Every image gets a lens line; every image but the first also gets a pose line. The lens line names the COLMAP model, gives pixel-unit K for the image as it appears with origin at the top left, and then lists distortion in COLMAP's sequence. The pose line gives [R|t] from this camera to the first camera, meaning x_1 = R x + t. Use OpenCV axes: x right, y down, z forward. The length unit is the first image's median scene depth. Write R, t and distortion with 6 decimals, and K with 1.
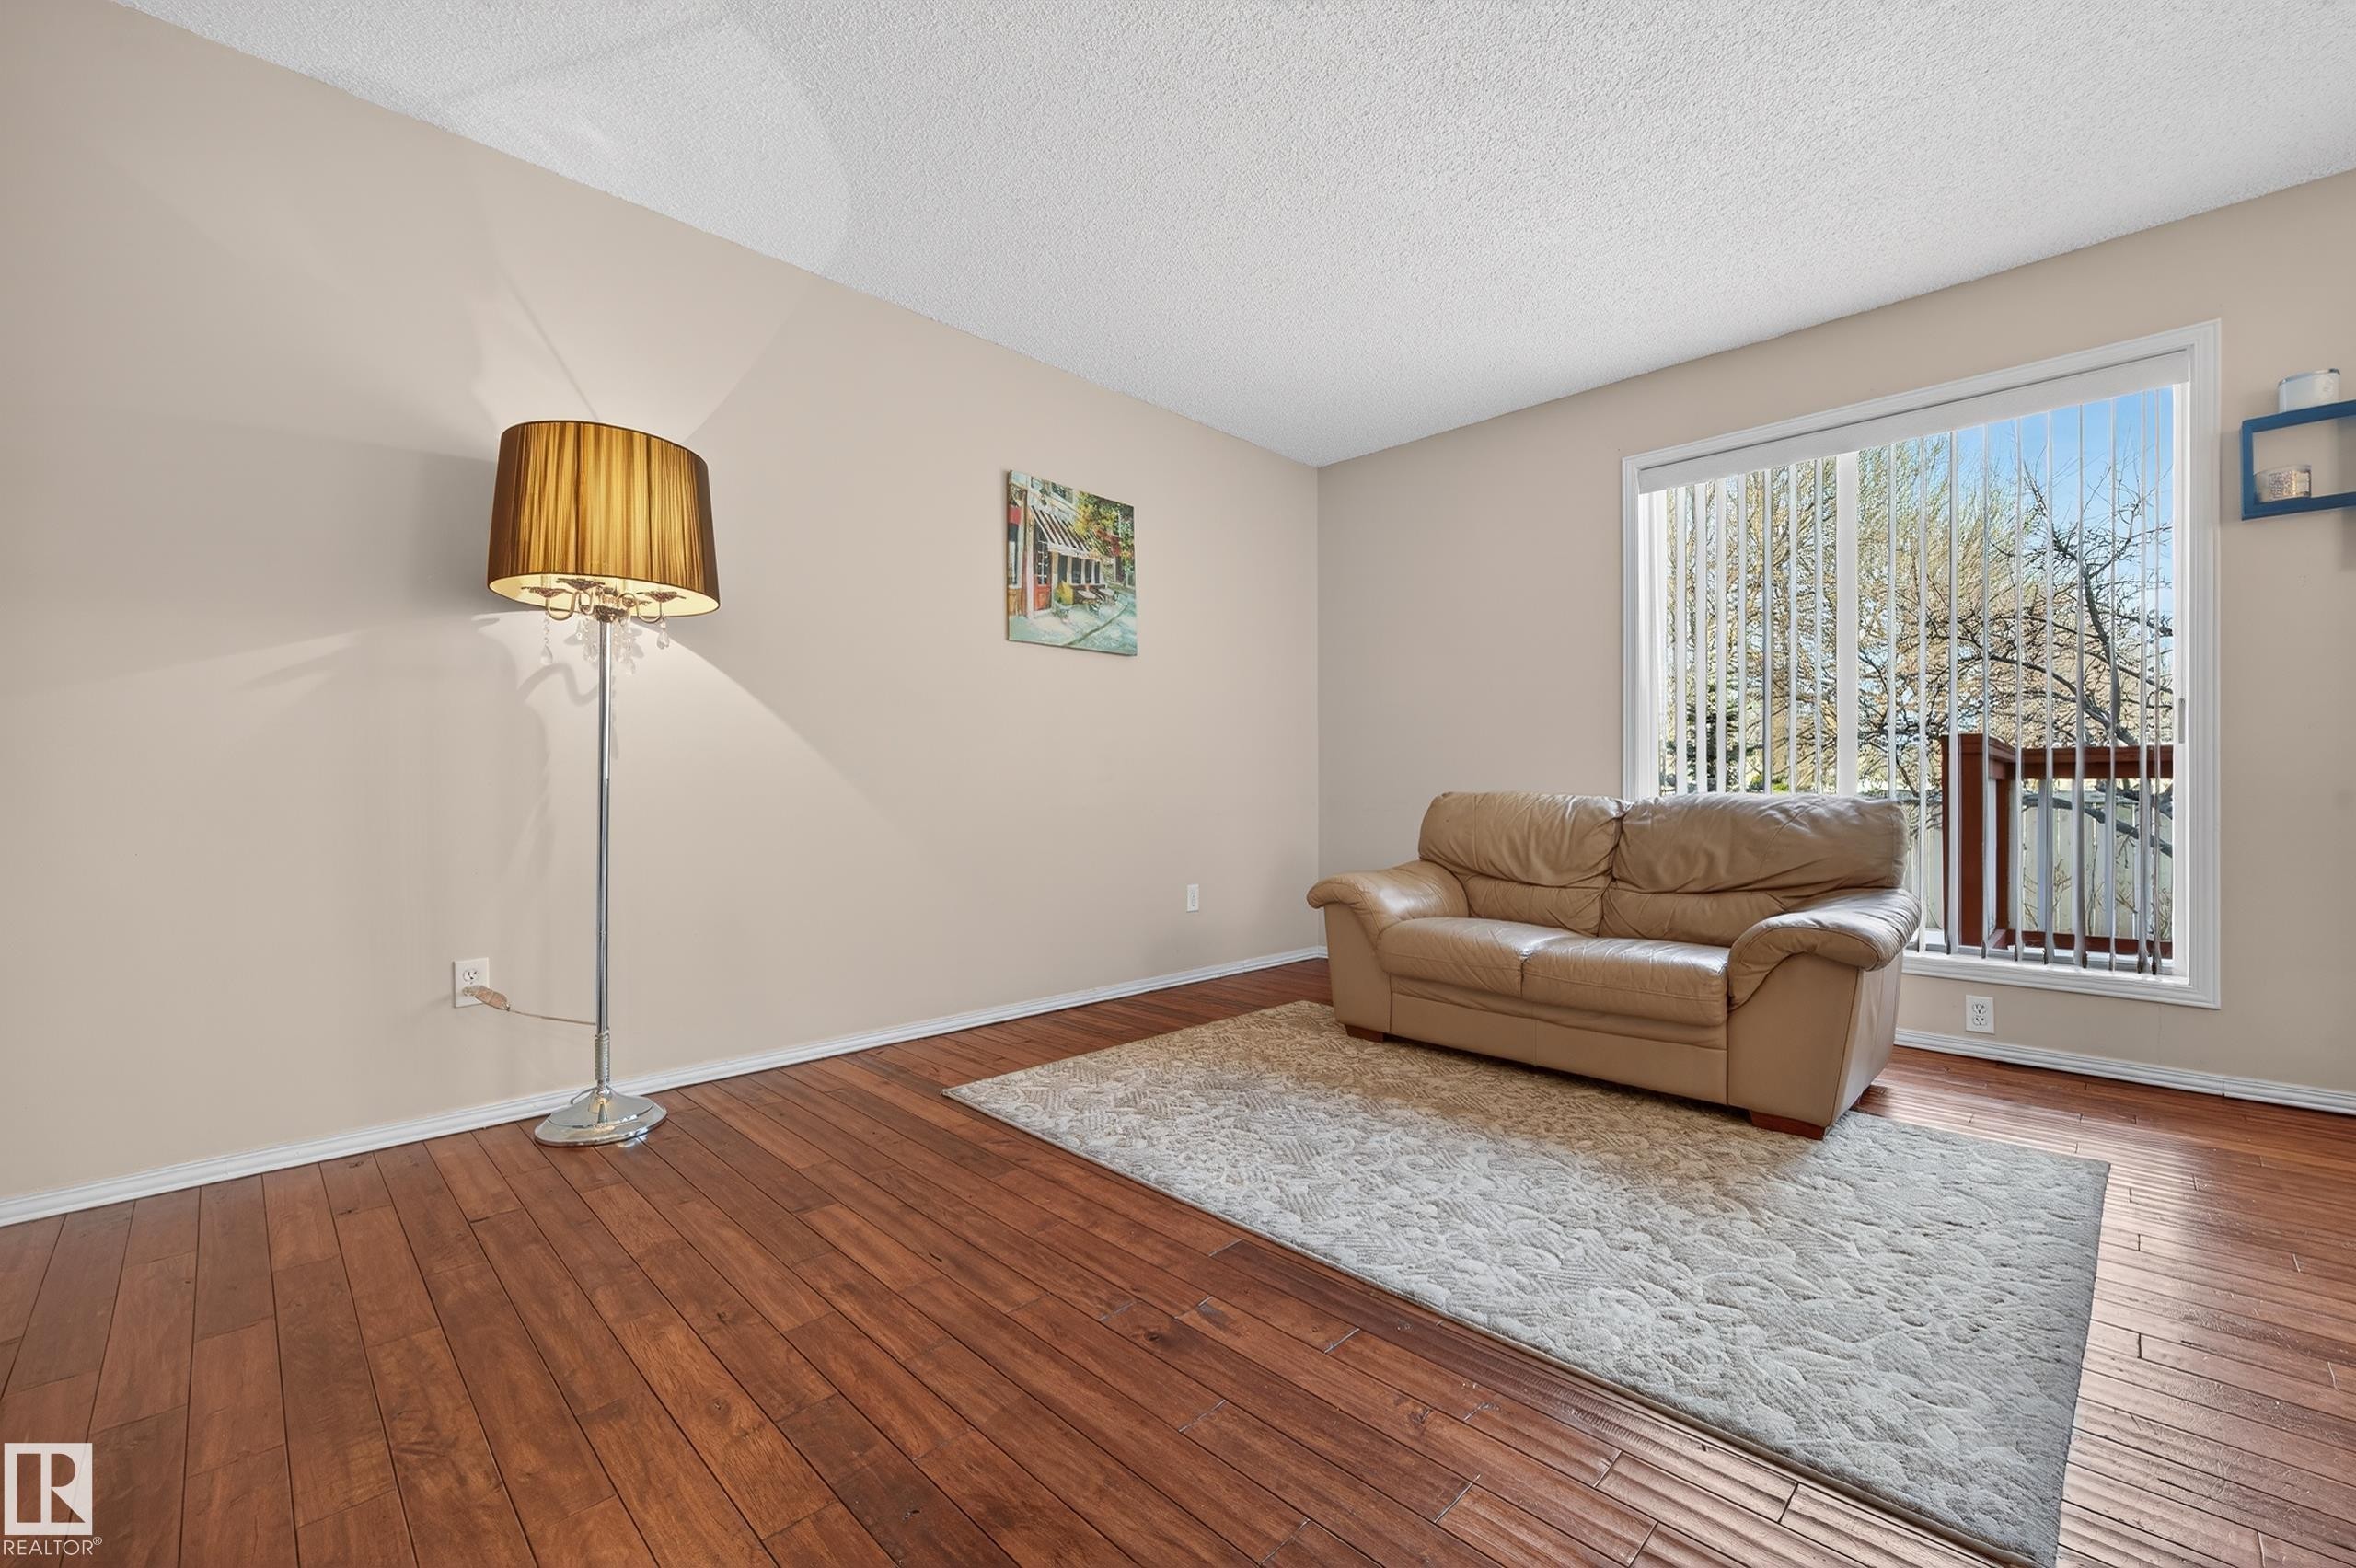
lens RADIAL K [[955.9, 0, 1213.7], [0, 955.9, 783.2], [0, 0, 1]] dist [-0.000422, -0.000055]
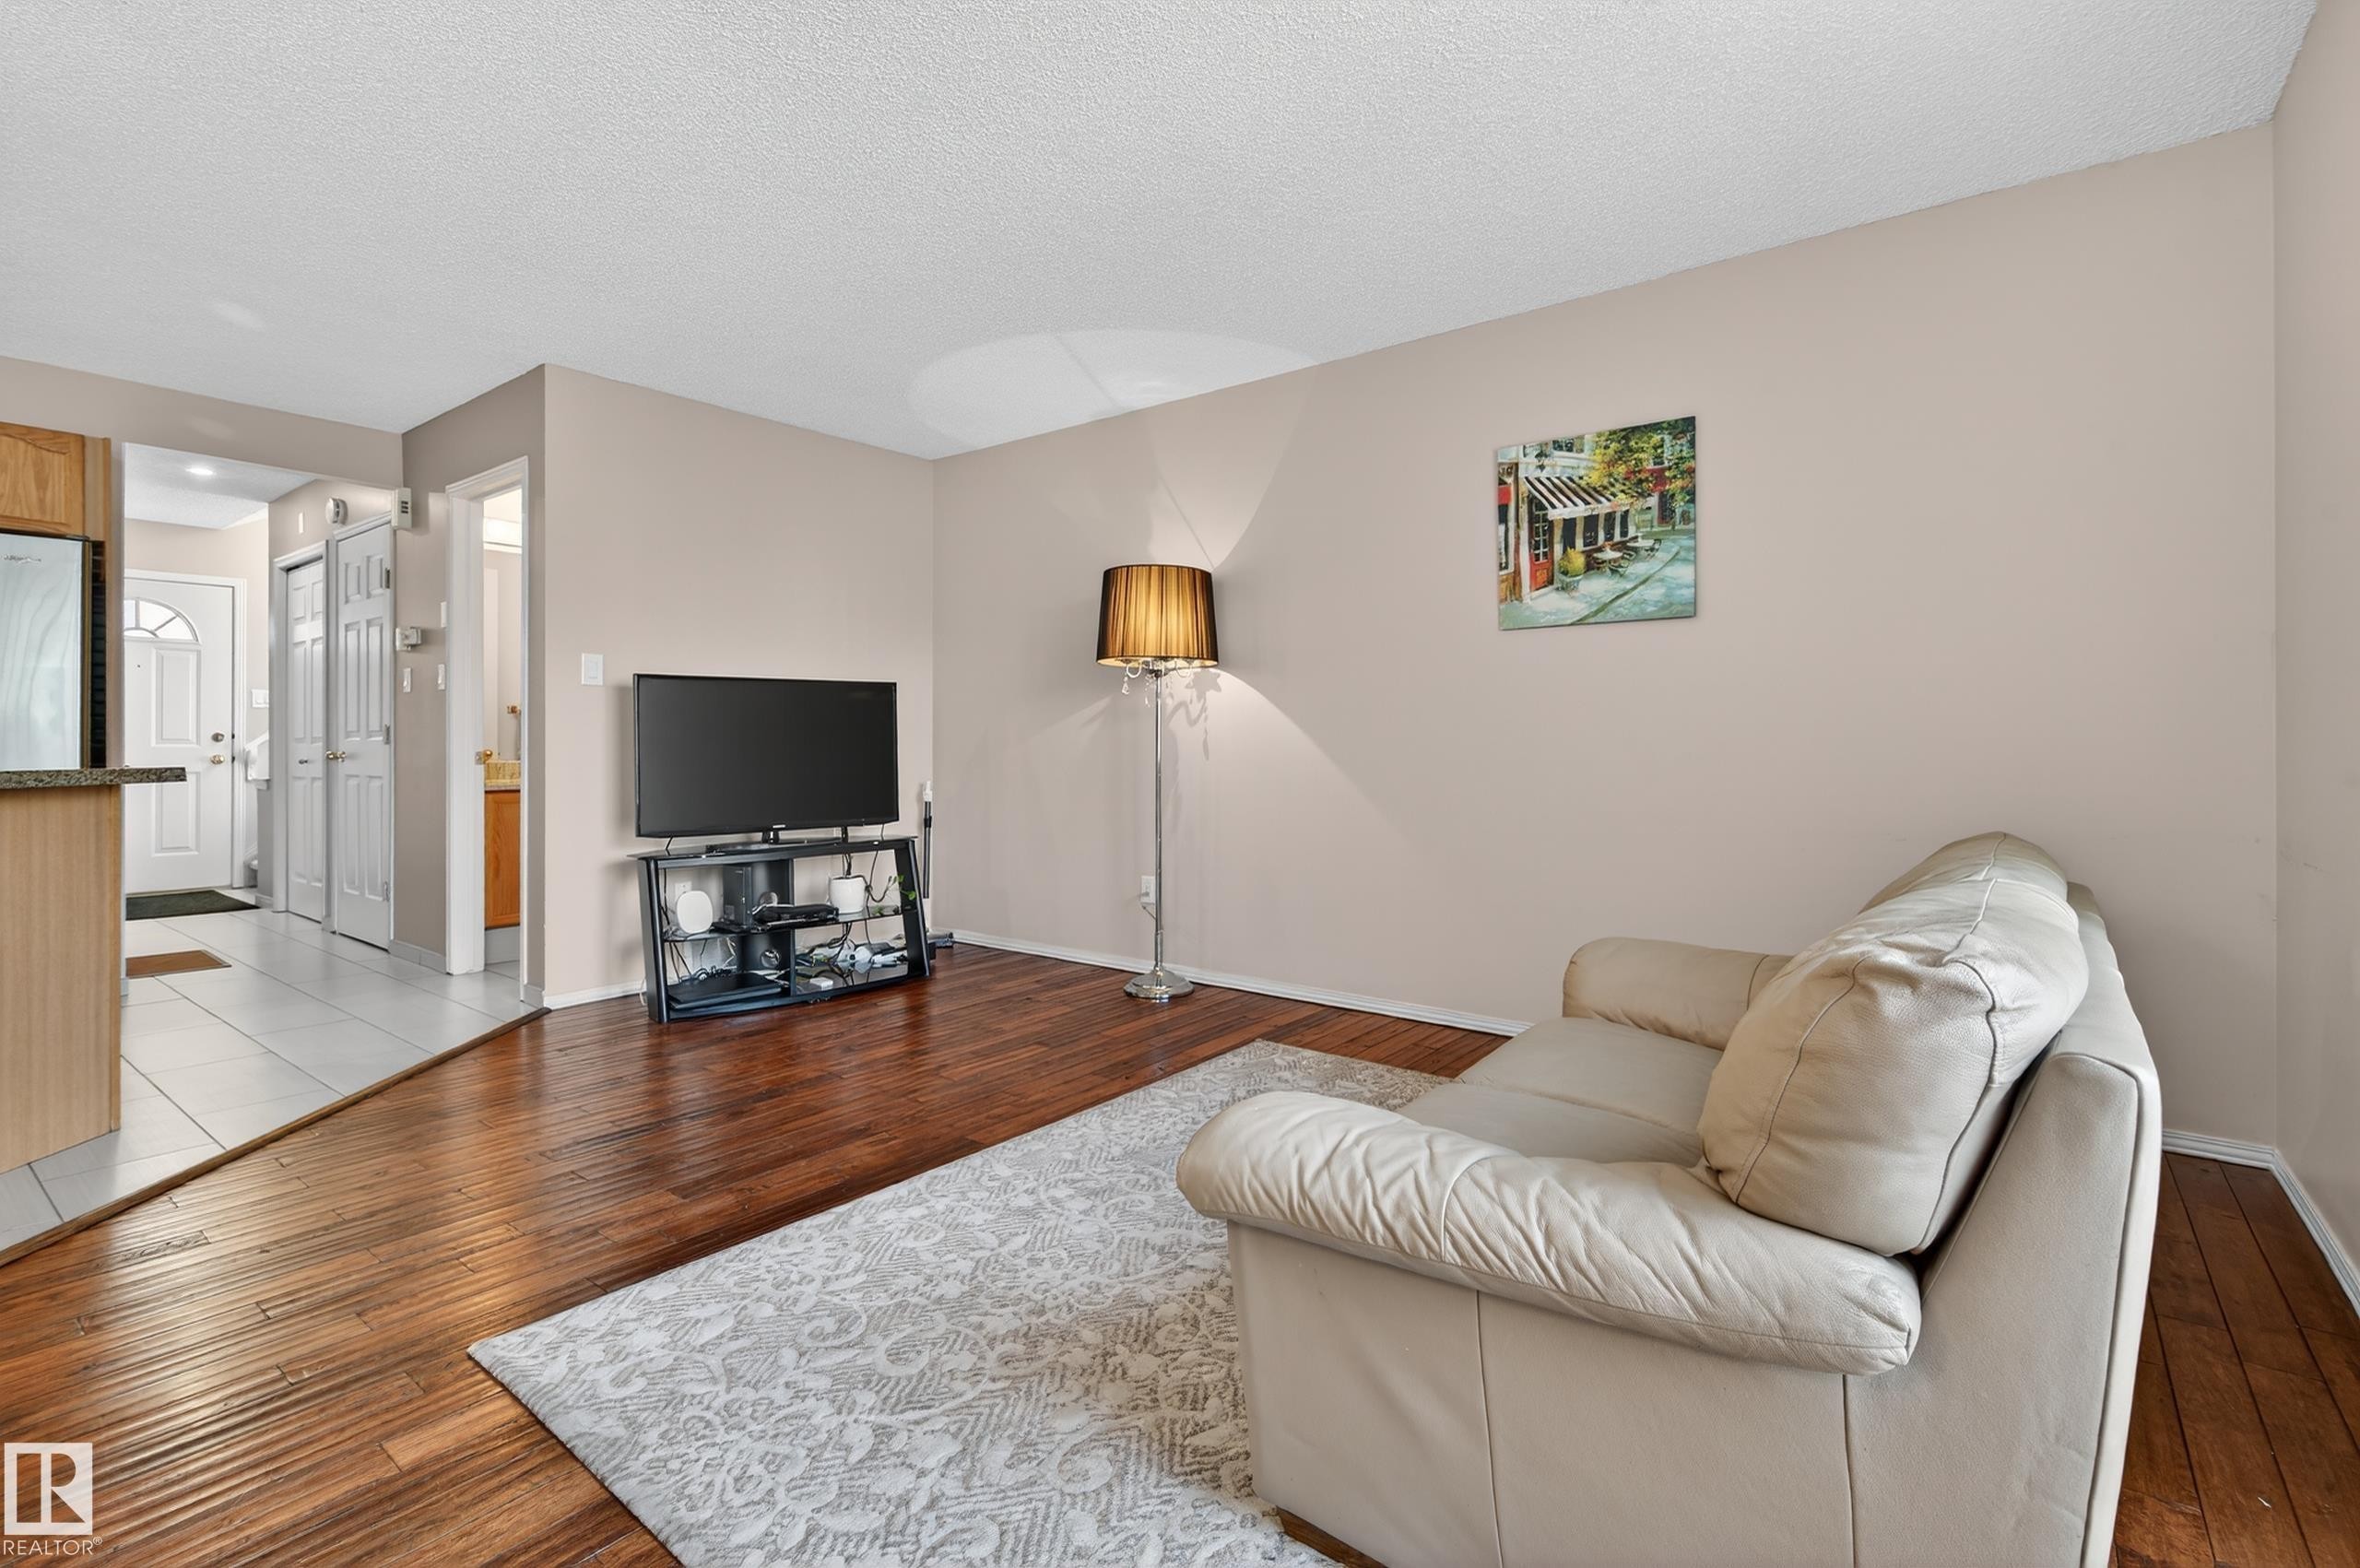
lens RADIAL K [[1067.8, 0, 1181.8], [0, 1067.8, 747.6], [0, 0, 1]] dist [0.002338, 0.000055]
pose [[0.107226, 0.004980, -0.994222, 0.764373], [0.004807, 0.999973, 0.005528, -0.040467], [0.994223, -0.005372, 0.107199, 0.554823]]
